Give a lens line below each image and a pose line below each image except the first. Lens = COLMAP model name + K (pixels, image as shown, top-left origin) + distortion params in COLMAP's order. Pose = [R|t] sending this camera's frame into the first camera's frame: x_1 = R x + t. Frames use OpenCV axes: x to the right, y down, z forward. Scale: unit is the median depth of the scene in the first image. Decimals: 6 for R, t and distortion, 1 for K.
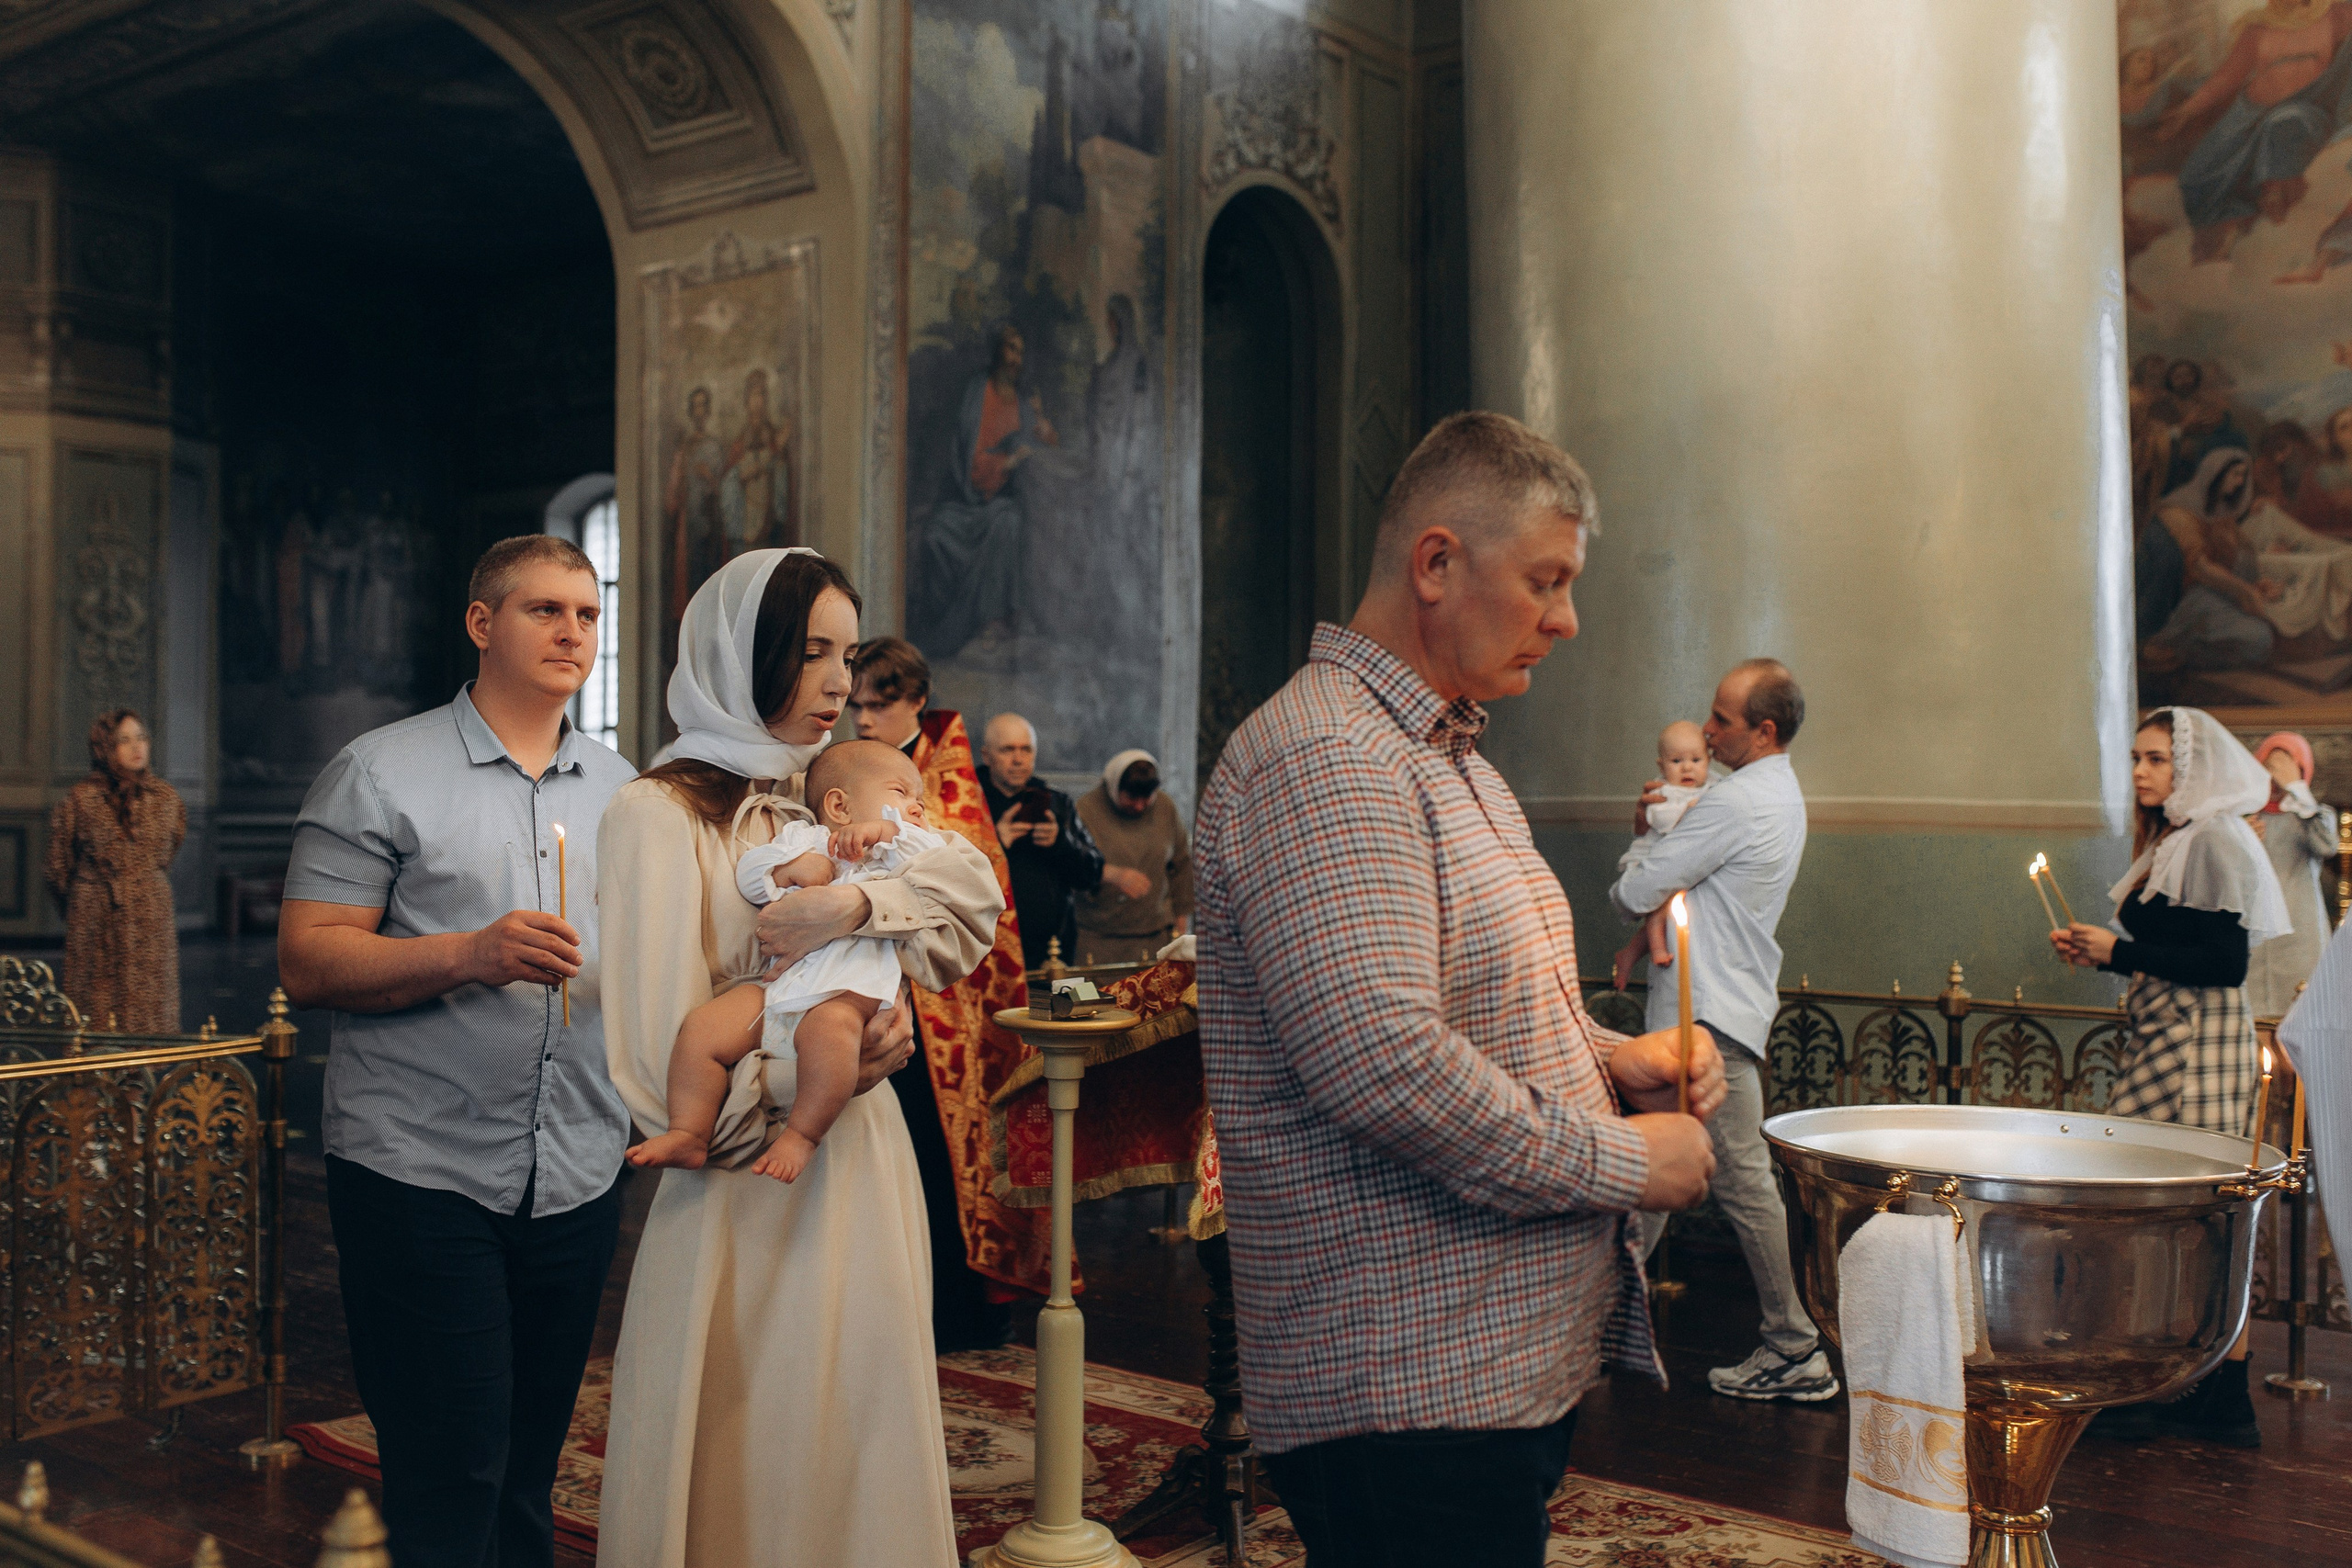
lens RADIAL K [[2216.7, 0, 1213.9], [0, 2216.7, 789.4], [0, 0, 1]] dist [0.003146, 0.000000]
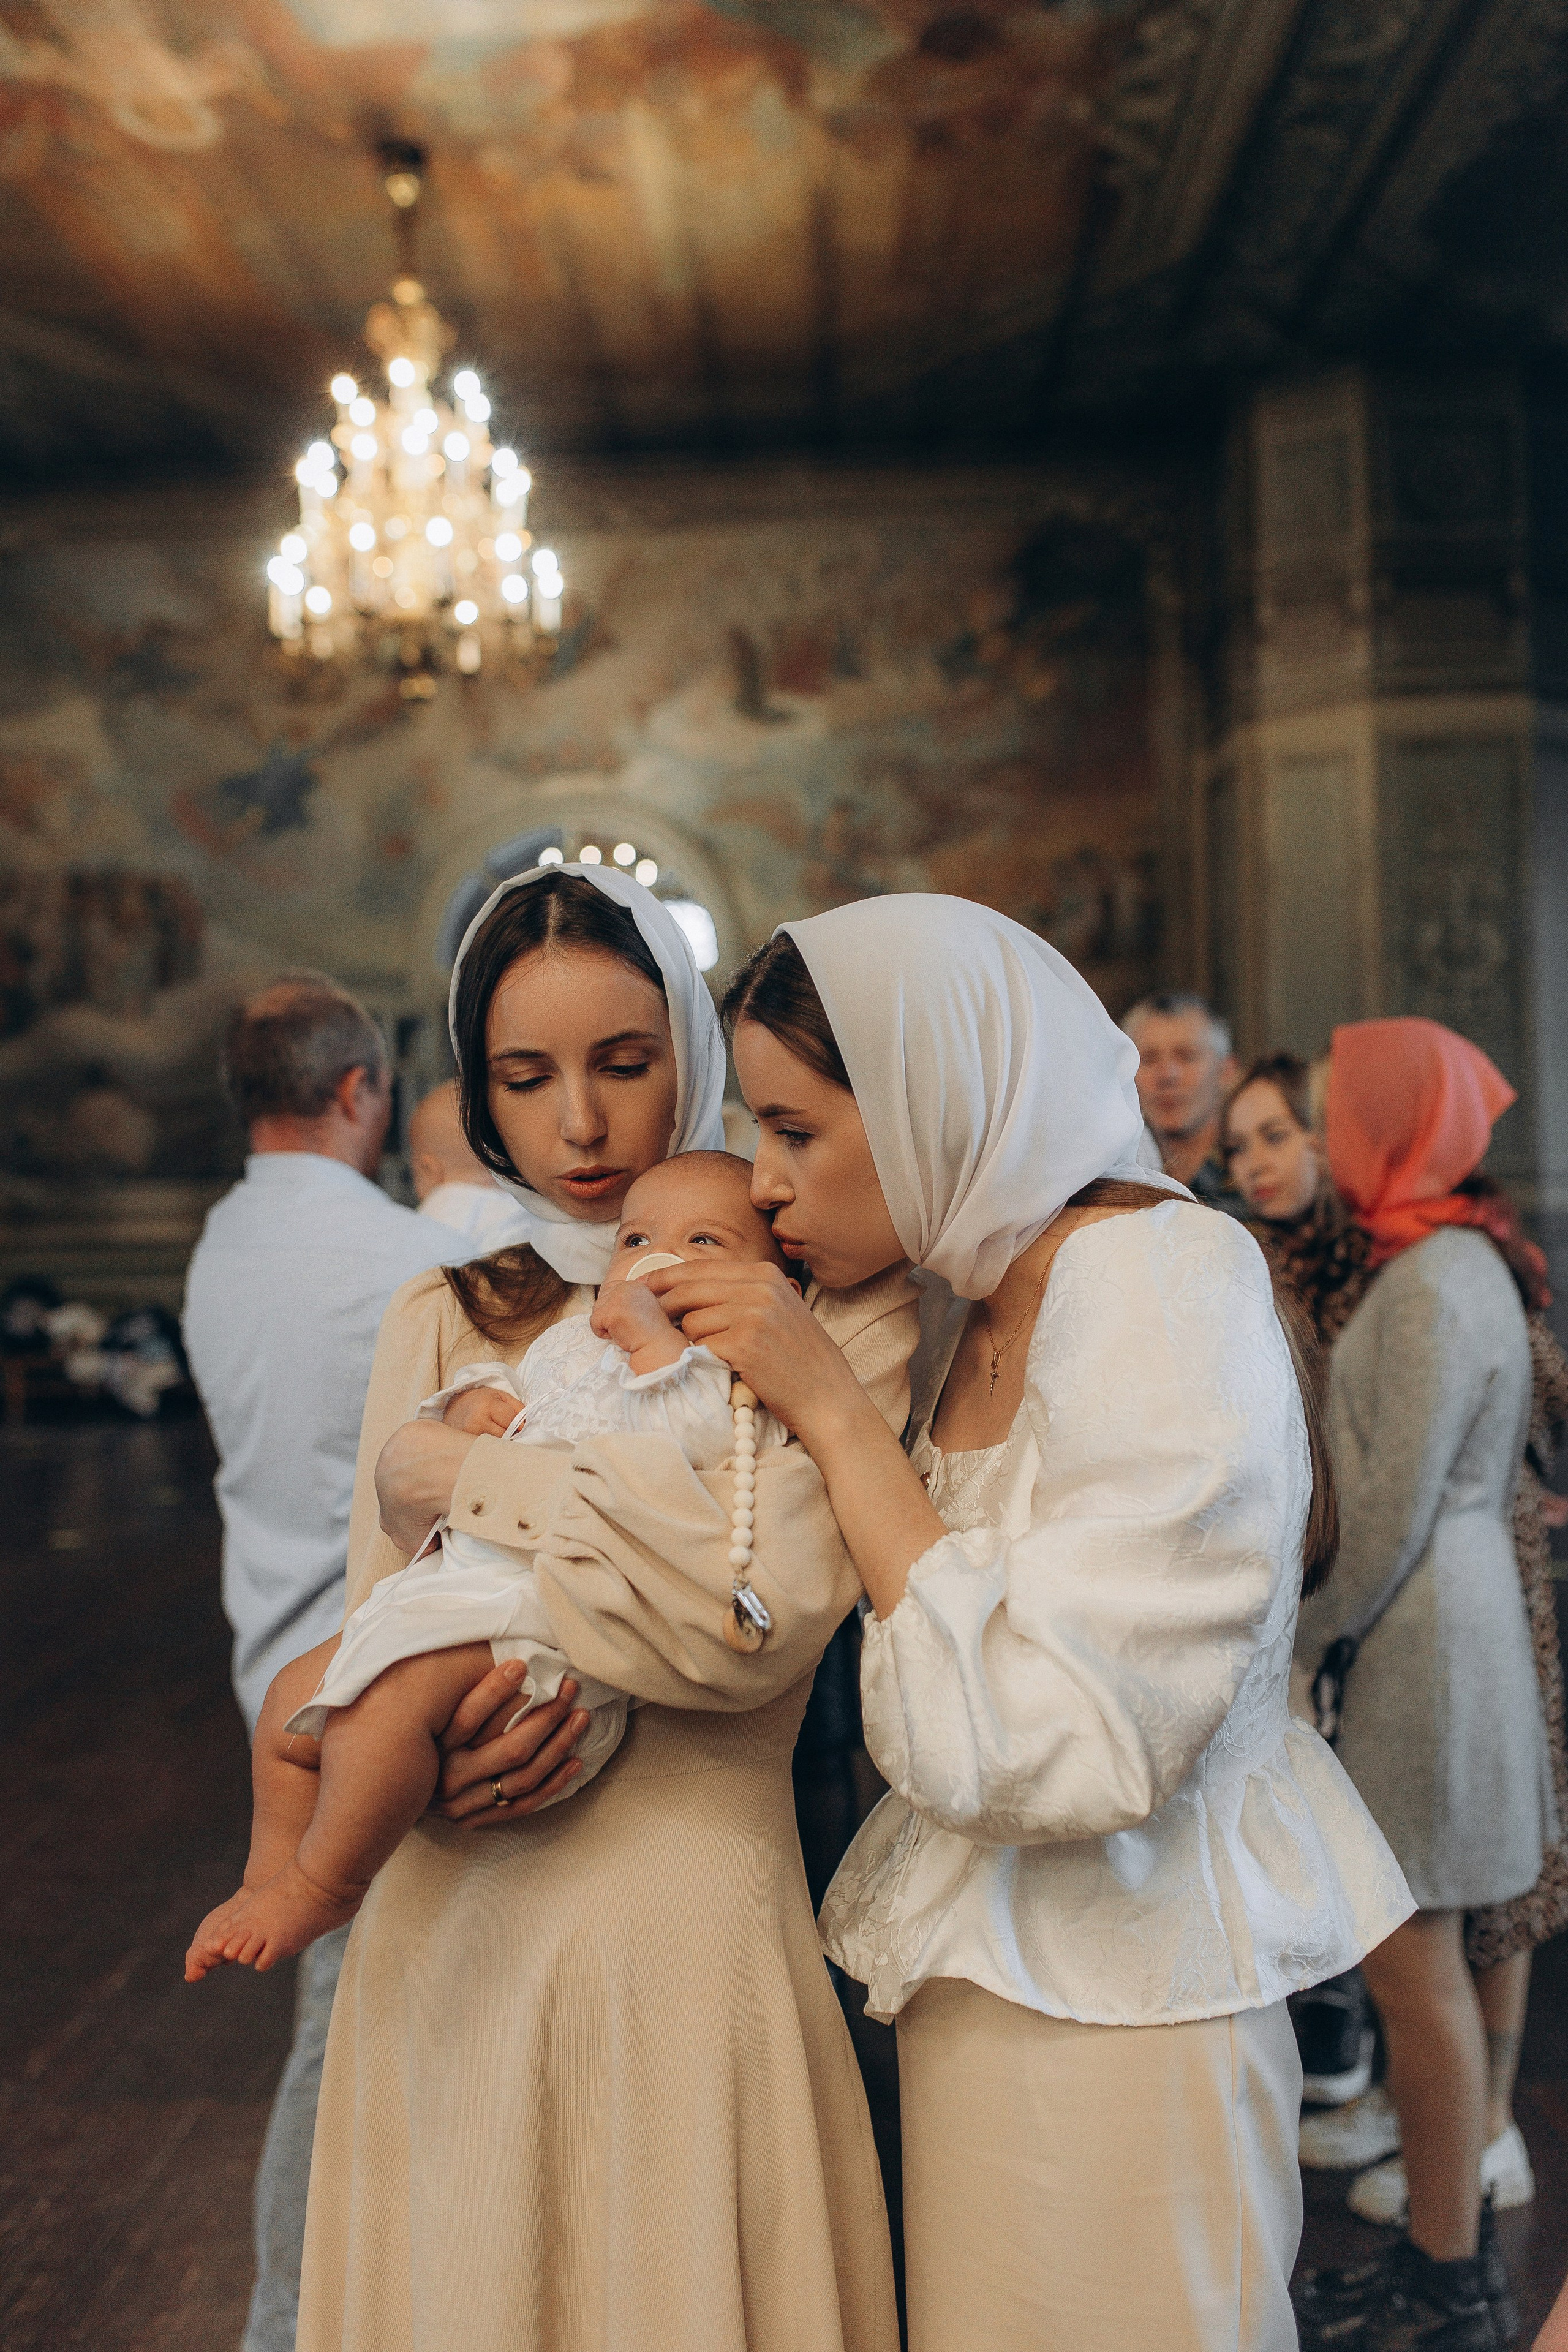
lens RADIAL K [[2216.9, 0, 779.2], [0, 2216.9, 1183.9], [0, 0, 1]] dist [0.003146, 0.000000]
pose [[0.572497, -0.032012, -0.819282, -0.019446], [0.033206, 0.999323, -0.015843, 0.002396], [0.819234, -0.018135, 0.573172, 0.387196]]
